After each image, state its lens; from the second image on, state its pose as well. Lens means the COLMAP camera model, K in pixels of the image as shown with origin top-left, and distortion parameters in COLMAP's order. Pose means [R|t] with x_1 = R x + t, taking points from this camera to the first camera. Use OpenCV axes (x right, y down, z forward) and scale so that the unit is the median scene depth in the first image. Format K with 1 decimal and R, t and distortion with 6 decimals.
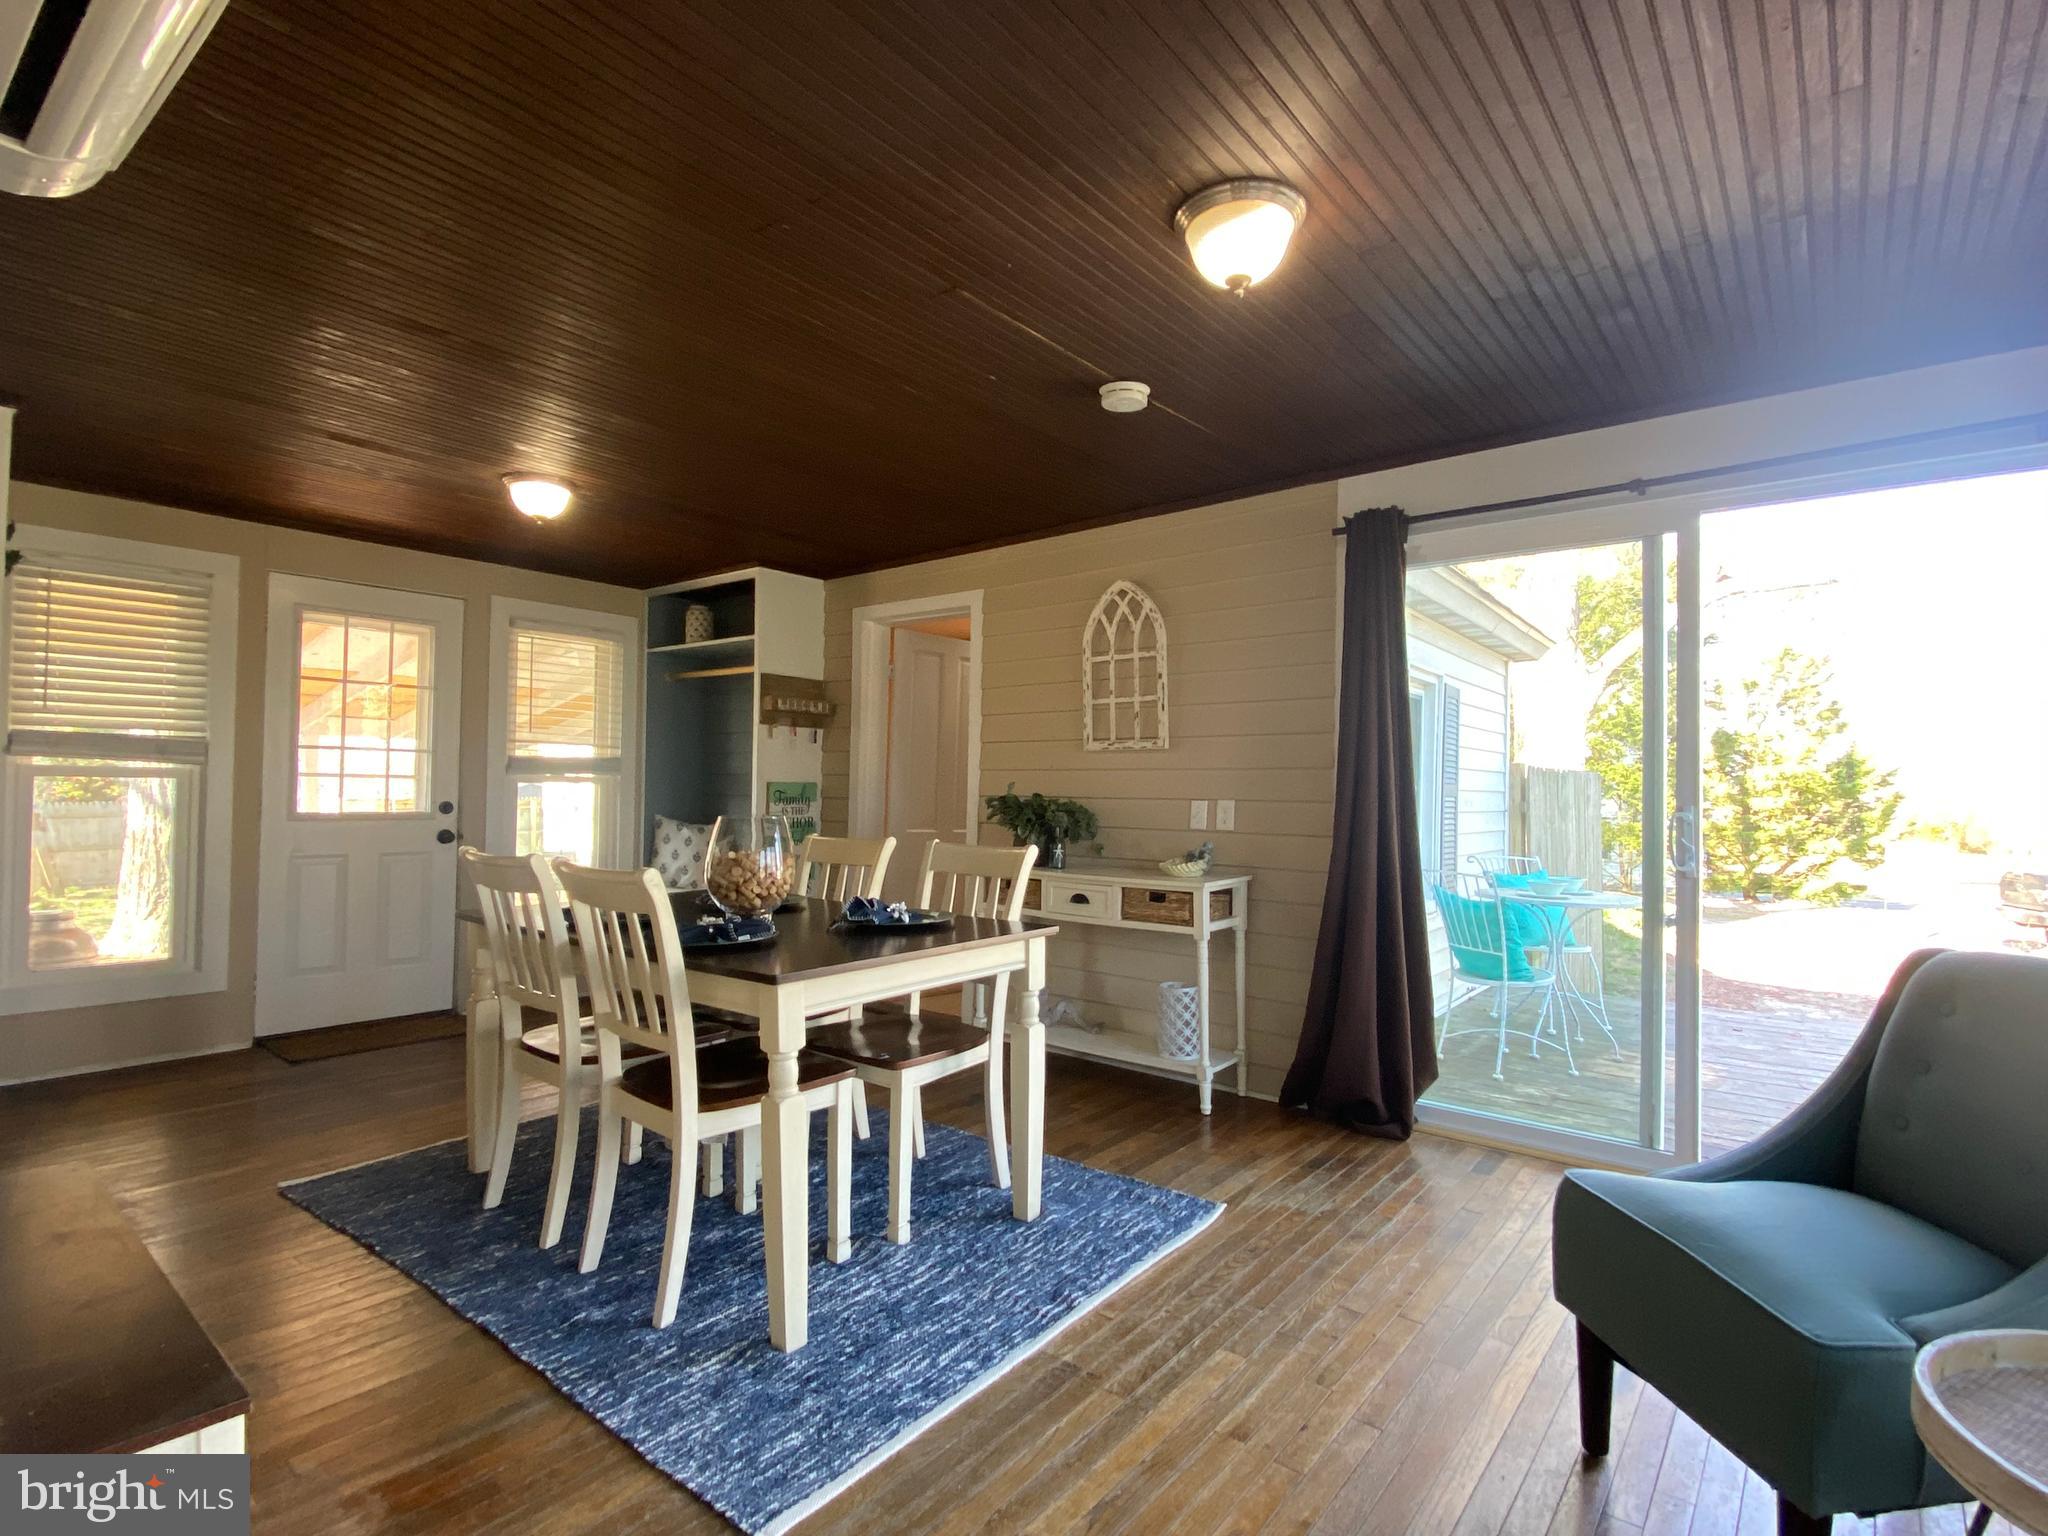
lens RADIAL K [[1002.4, 0, 1024.0], [0, 1002.4, 768.0], [0, 0, 1]] dist [0.002216, -0.000222]
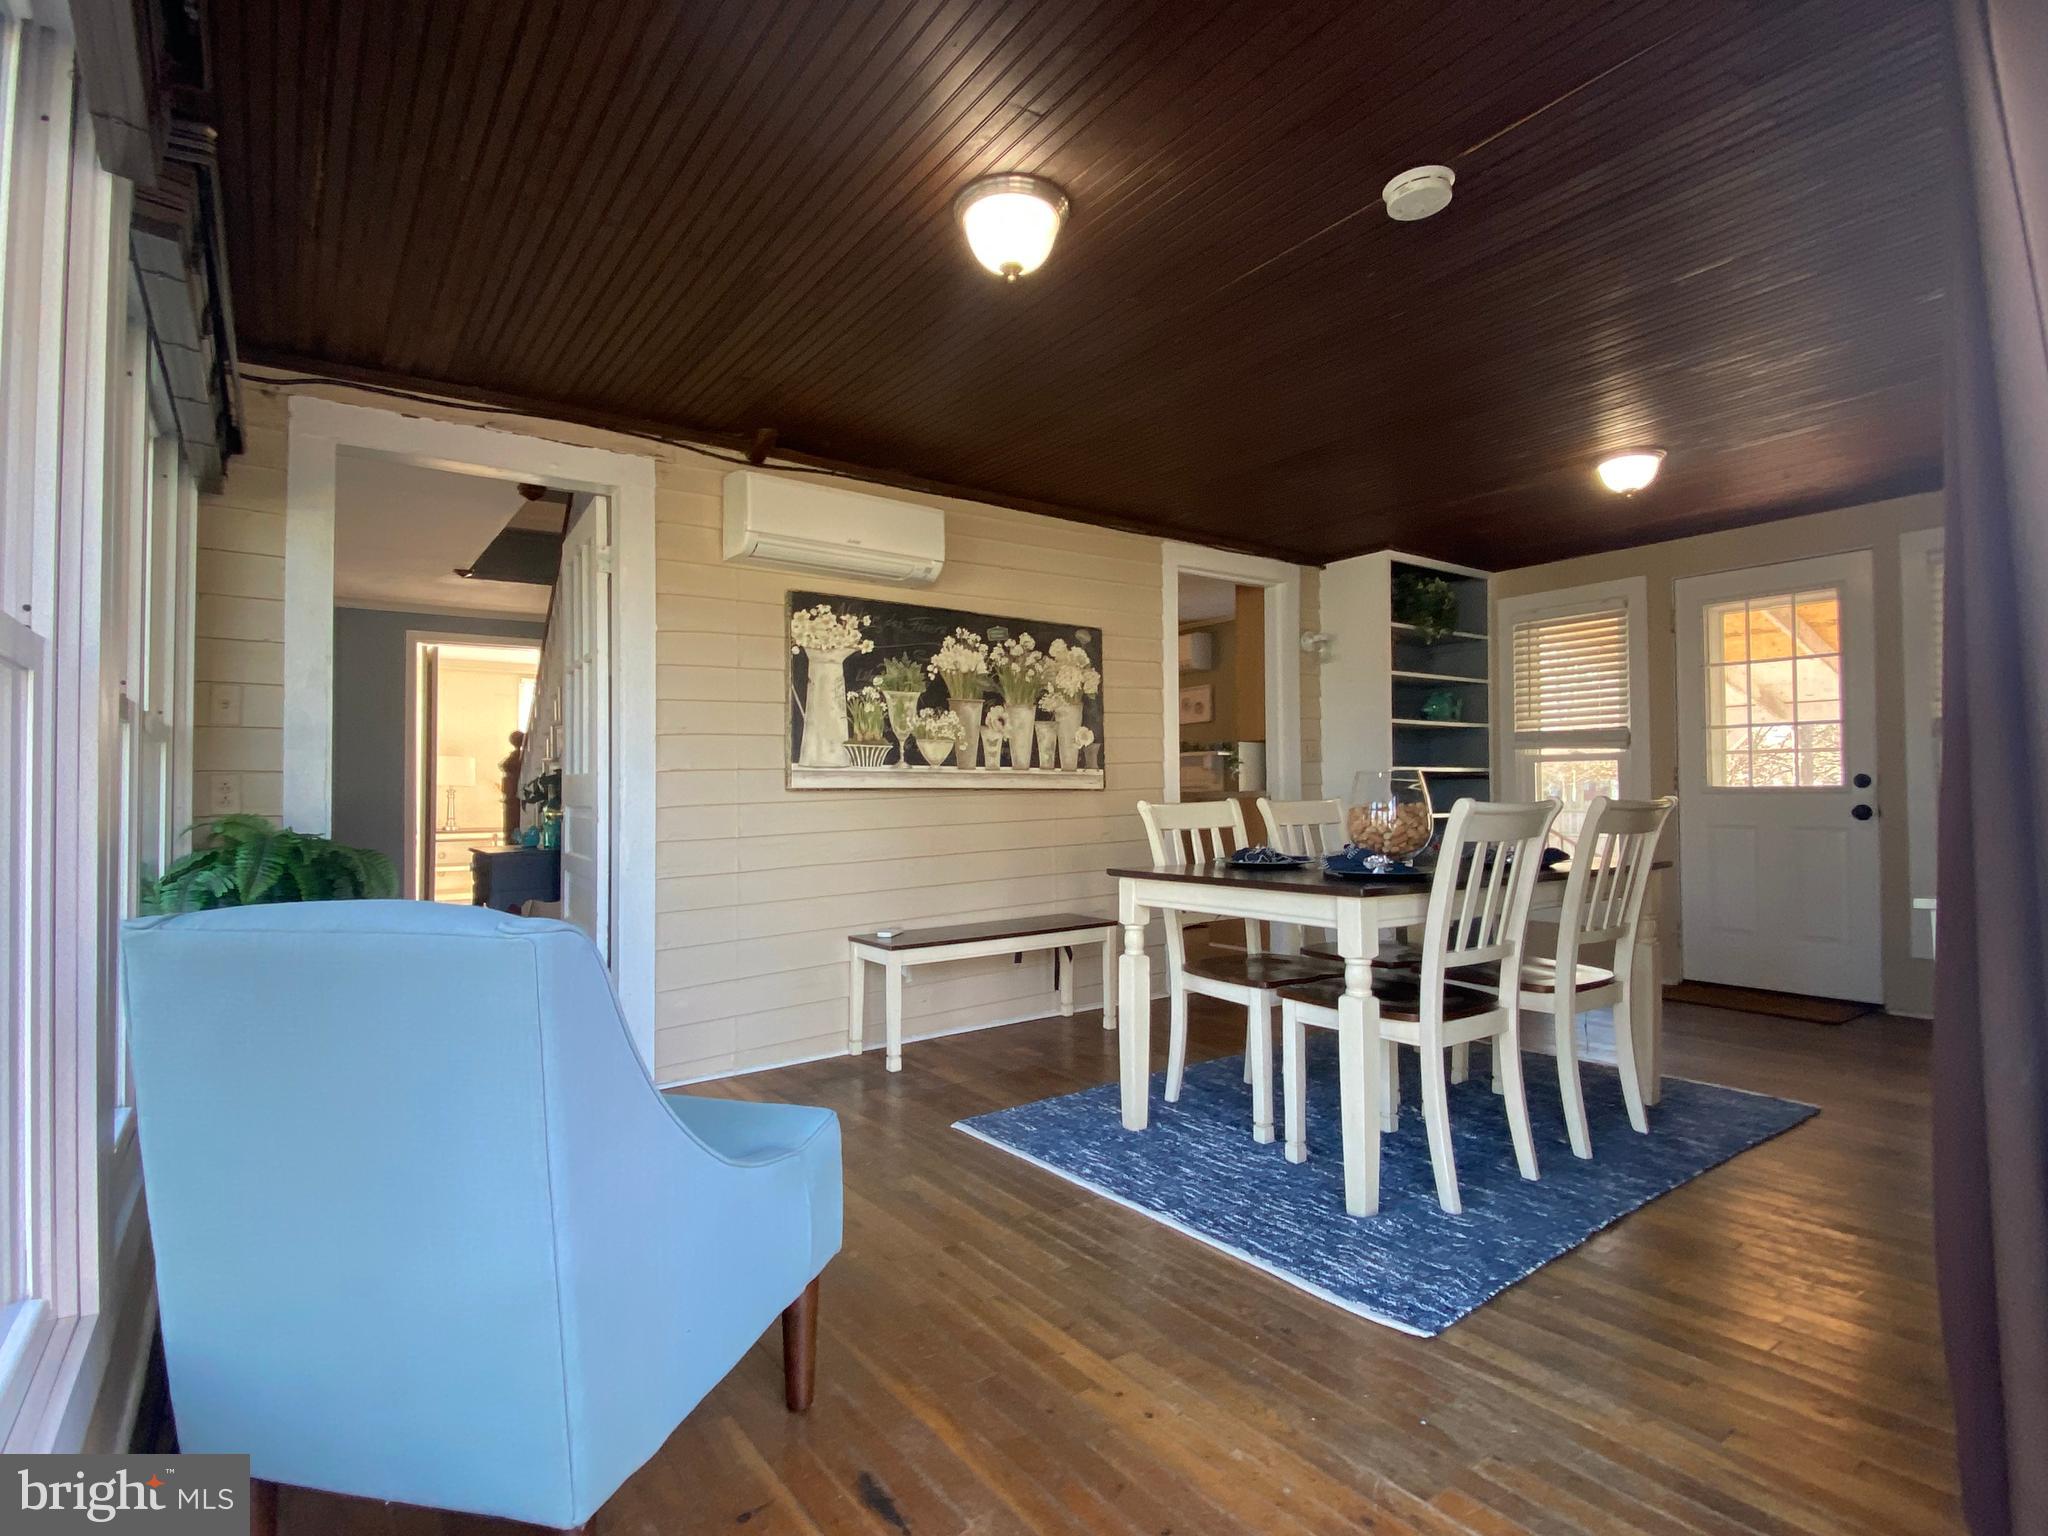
lens RADIAL K [[1002.4, 0, 1024.0], [0, 1002.4, 768.0], [0, 0, 1]] dist [0.002216, -0.000222]
pose [[-0.262162, -0.037072, -0.964312, 1.088639], [0.024642, 0.998679, -0.045093, 0.110248], [0.964709, -0.035584, -0.260902, 1.117397]]
